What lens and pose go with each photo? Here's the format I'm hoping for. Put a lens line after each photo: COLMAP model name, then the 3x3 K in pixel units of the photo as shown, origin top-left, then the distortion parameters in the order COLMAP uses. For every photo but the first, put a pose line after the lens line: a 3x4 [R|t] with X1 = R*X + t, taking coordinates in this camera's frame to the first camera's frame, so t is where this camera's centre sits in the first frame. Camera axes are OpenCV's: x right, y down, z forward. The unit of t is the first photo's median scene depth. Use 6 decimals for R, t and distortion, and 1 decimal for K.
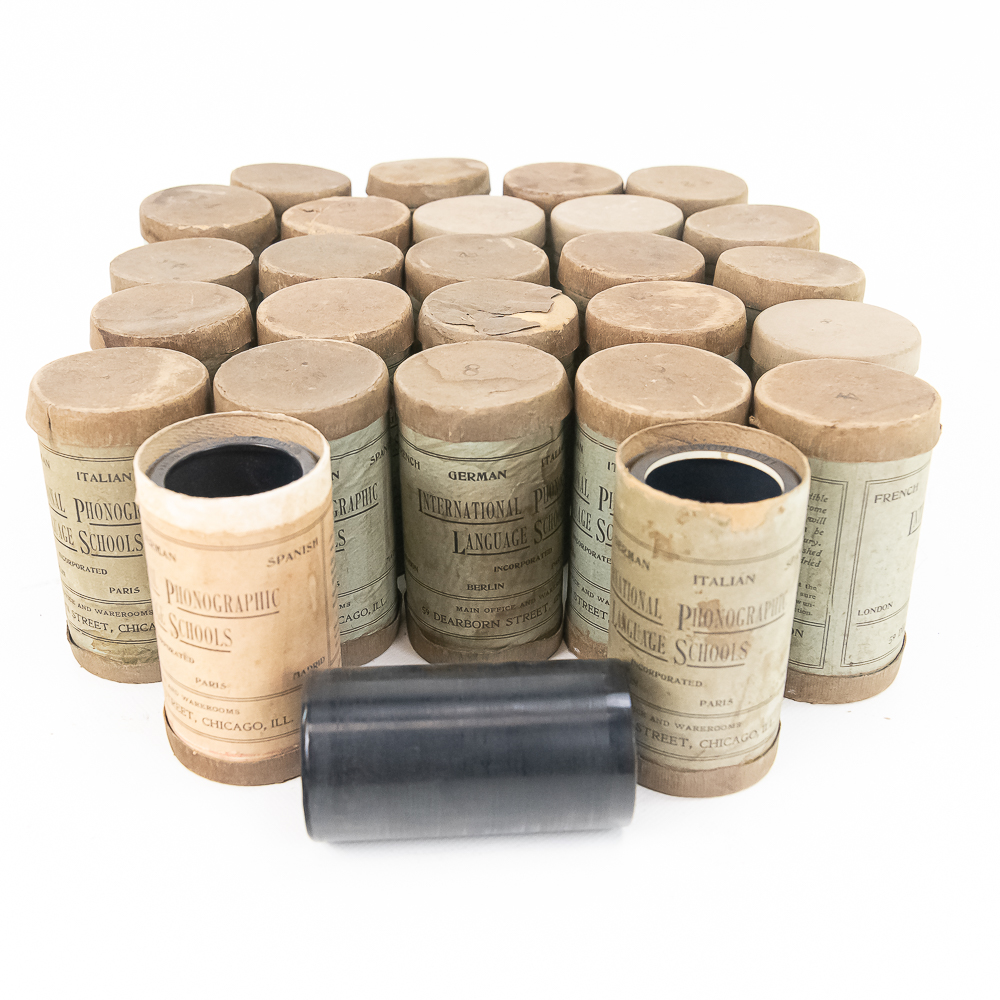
lens RADIAL K [[1552.6, 0, 496.8], [0, 1552.6, 499.1], [0, 0, 1]] dist [0.051360, 0.000000]
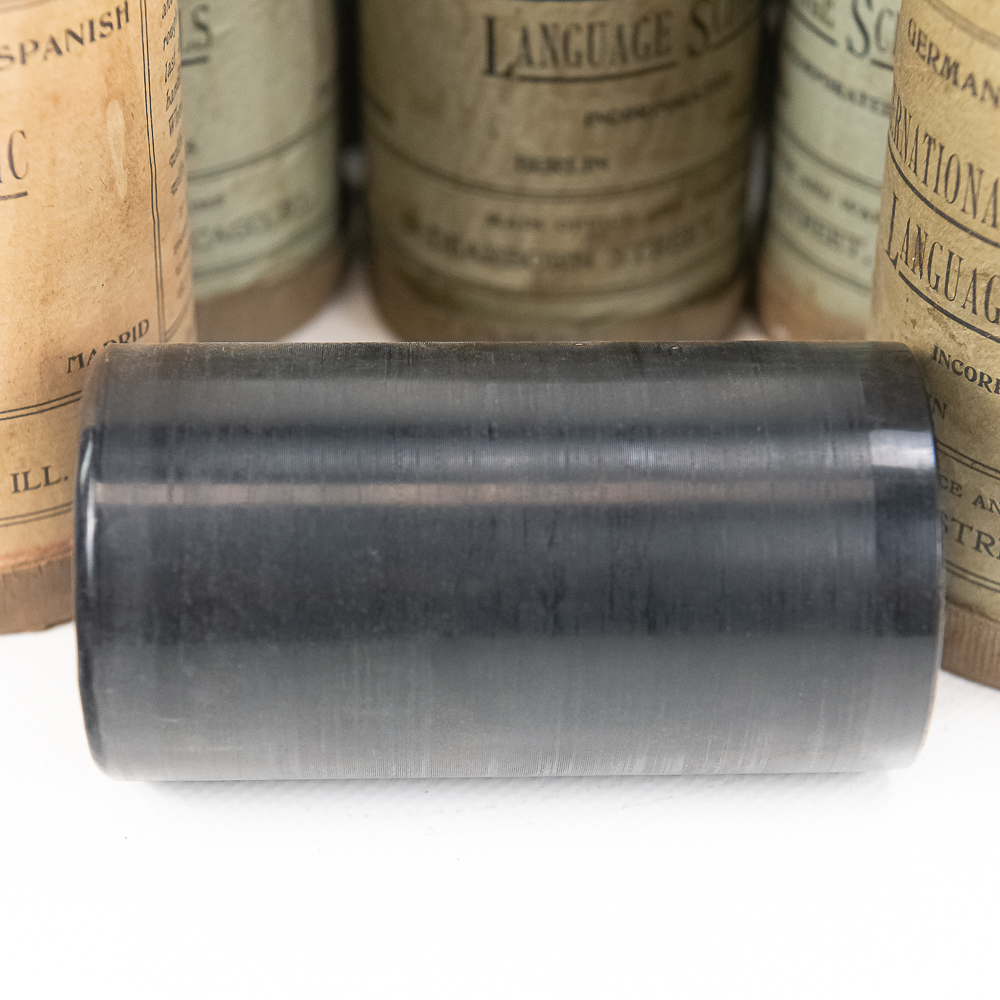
lens RADIAL K [[3134.5, 0, 500.2], [0, 3134.5, 500.1], [0, 0, 1]] dist [-0.113991, 0.000000]
pose [[0.999311, 0.031290, -0.019947, -0.004963], [-0.028413, 0.990969, 0.131043, 0.042604], [0.023867, -0.130386, 0.991176, 0.223170]]
